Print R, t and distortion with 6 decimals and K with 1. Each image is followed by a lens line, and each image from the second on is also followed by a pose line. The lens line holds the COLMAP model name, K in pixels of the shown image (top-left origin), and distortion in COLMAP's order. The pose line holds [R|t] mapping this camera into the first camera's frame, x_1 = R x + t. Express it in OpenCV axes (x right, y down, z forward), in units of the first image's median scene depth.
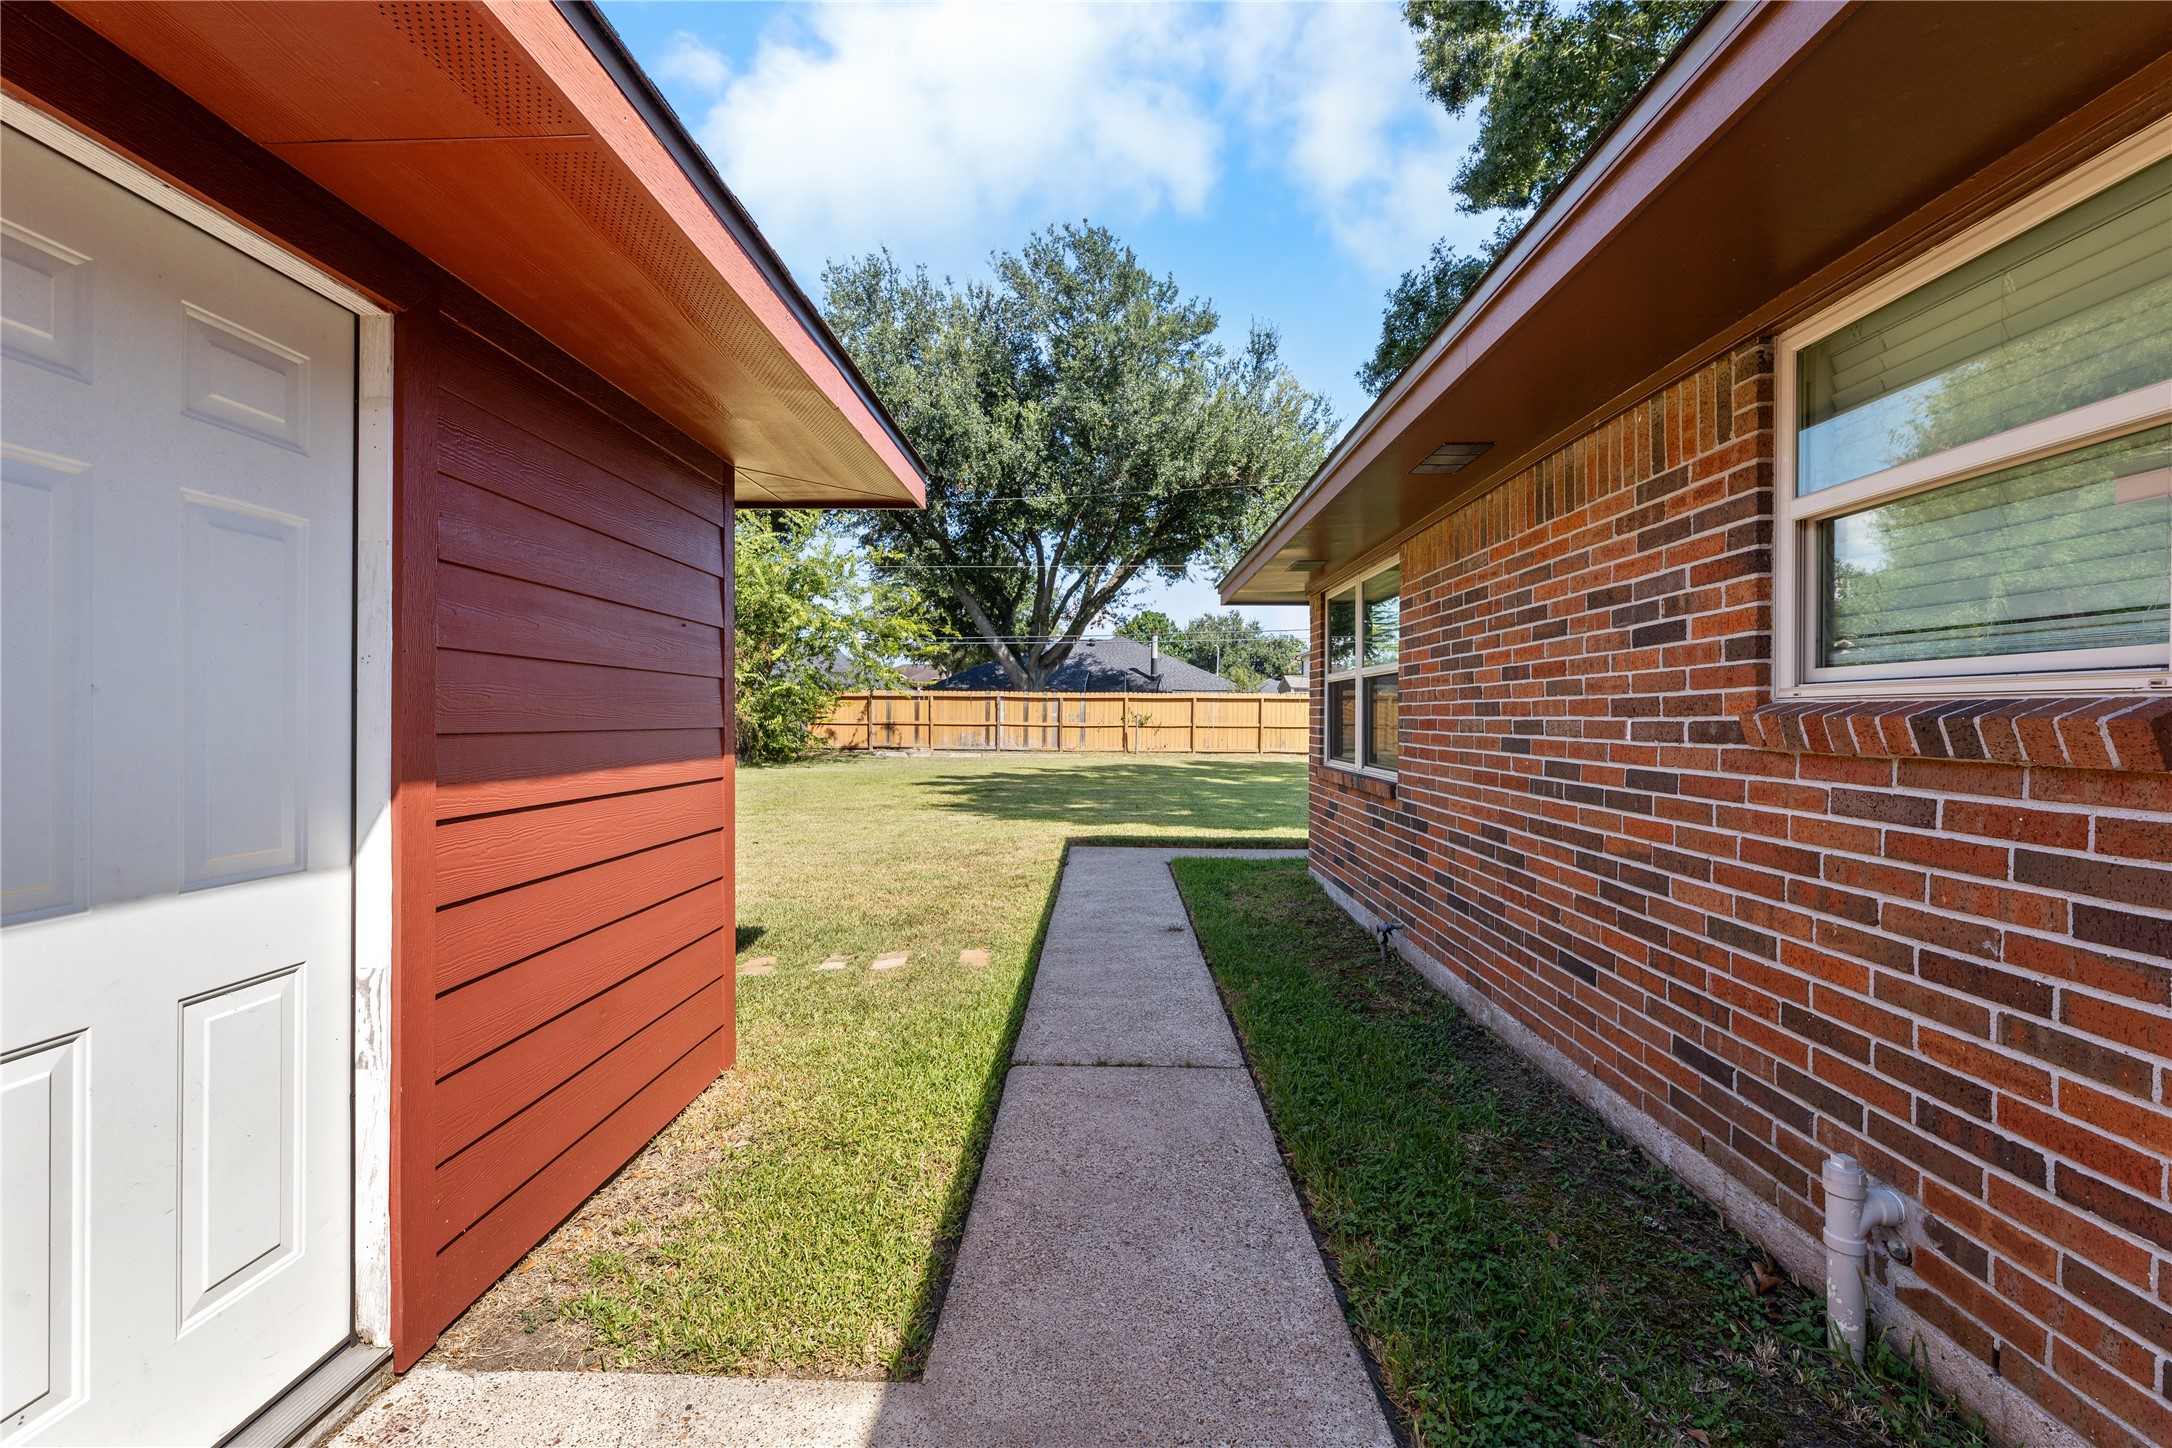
lens RADIAL K [[911.8, 0, 1080.9], [0, 911.8, 720.1], [0, 0, 1]] dist [-0.001135, 0.000580]
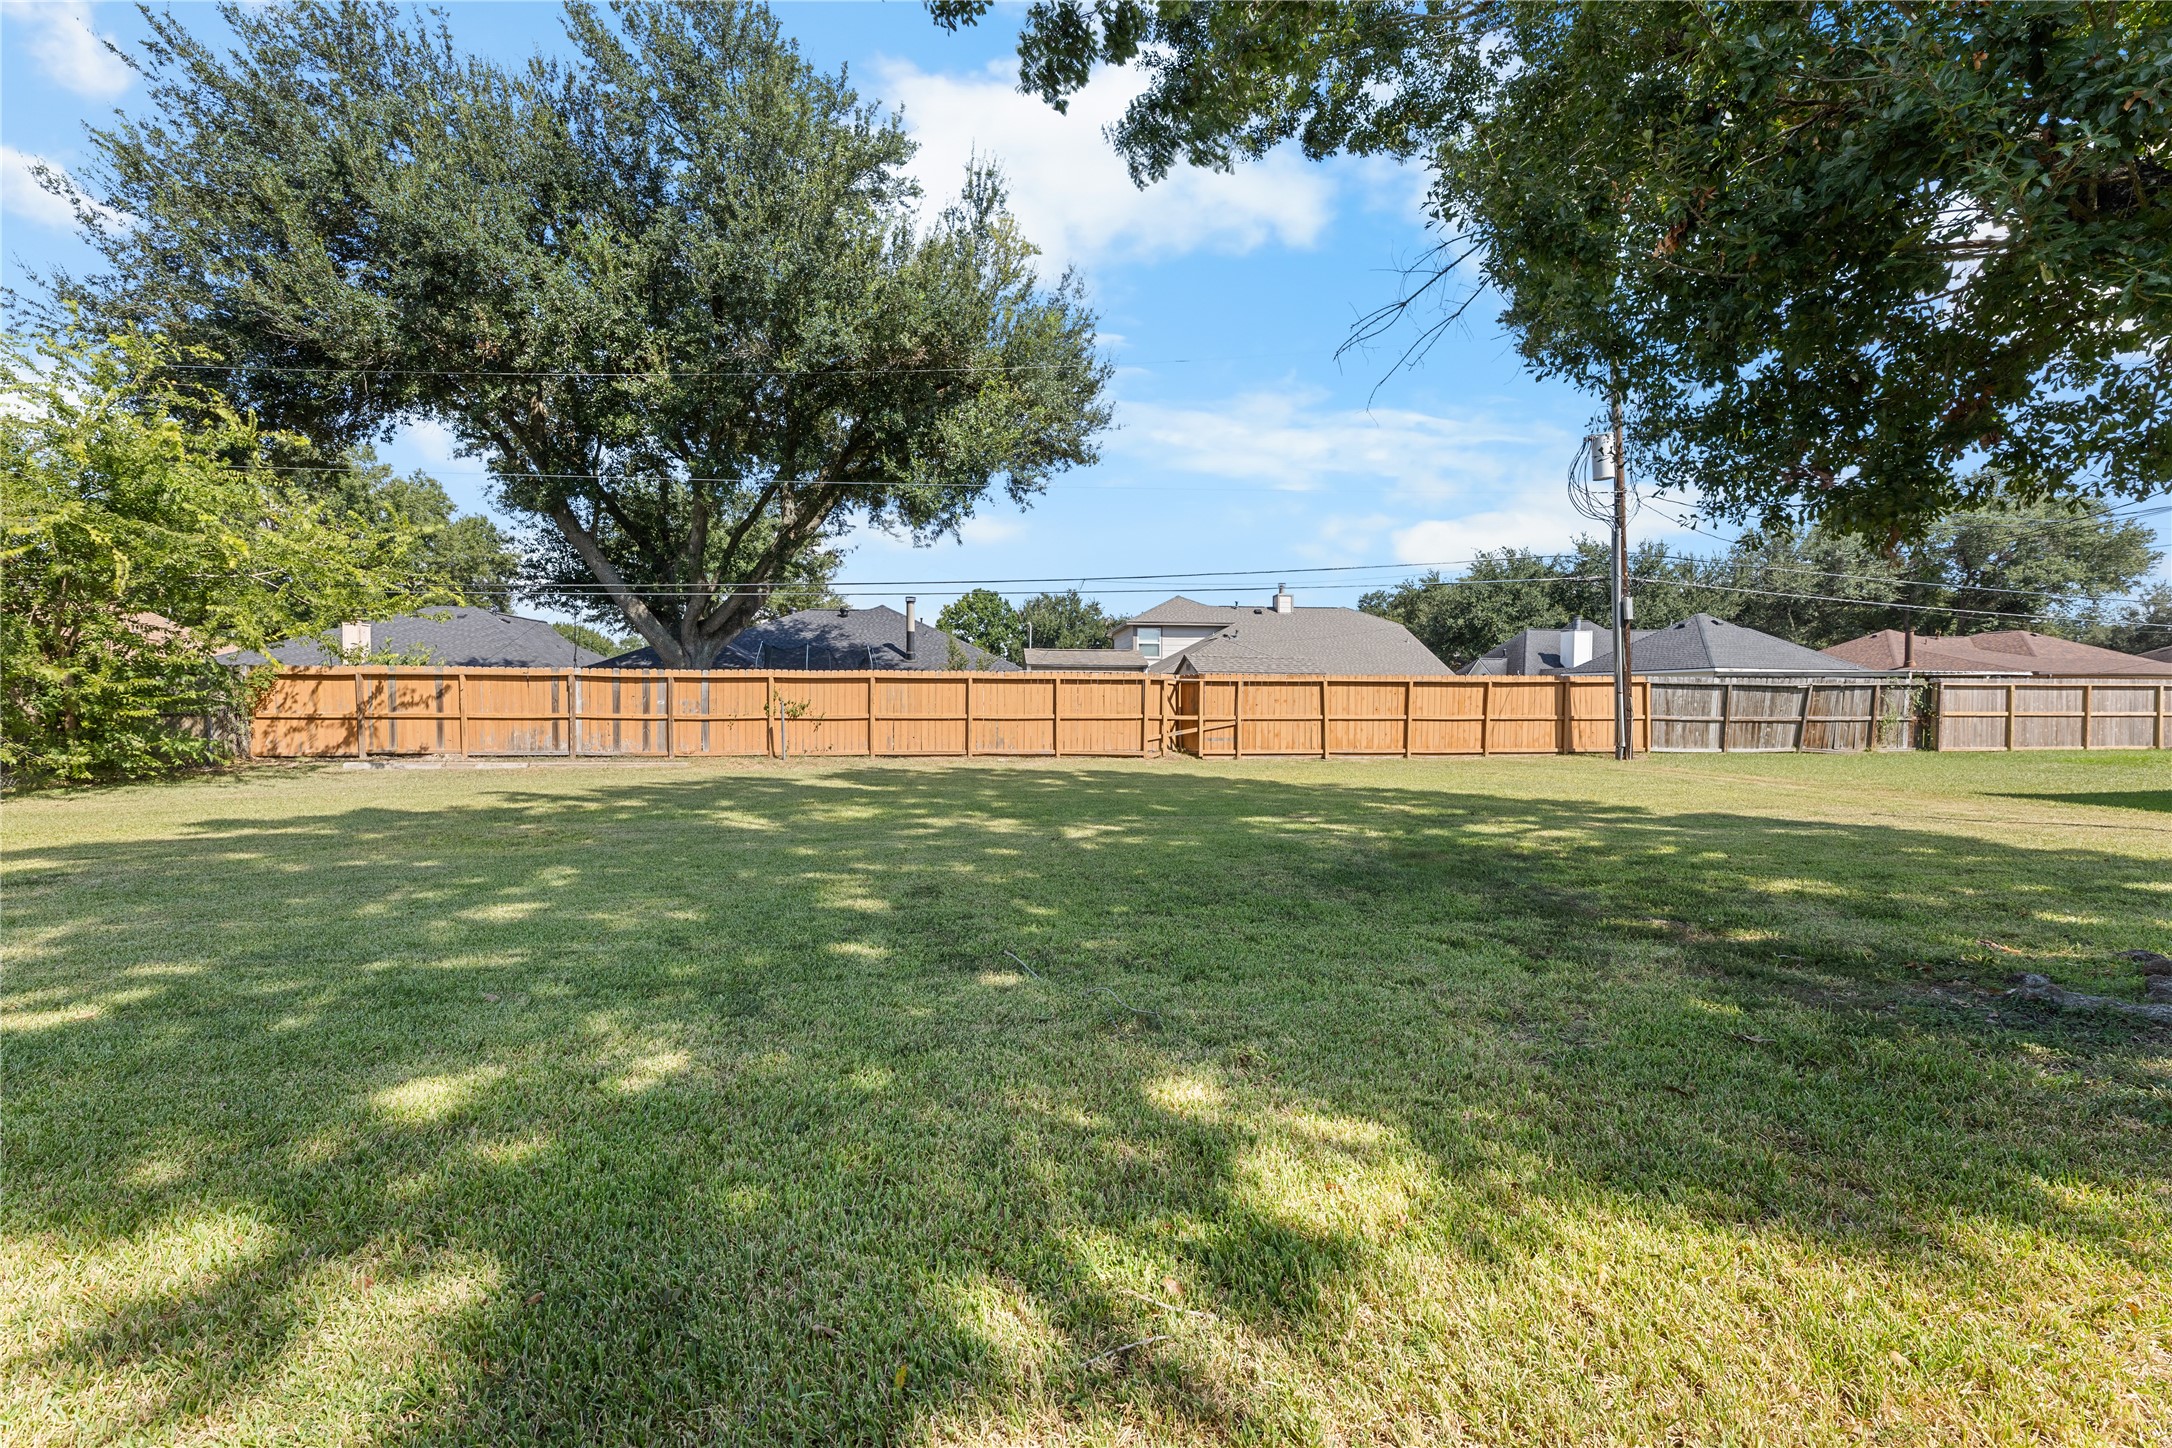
lens RADIAL K [[911.8, 0, 1084.3], [0, 911.8, 709.1], [0, 0, 1]] dist [-0.001135, 0.000580]
pose [[0.989039, -0.003934, 0.147602, 0.180047], [0.003382, 0.999986, 0.003990, -0.002465], [-0.147616, -0.003447, 0.989039, 0.286169]]
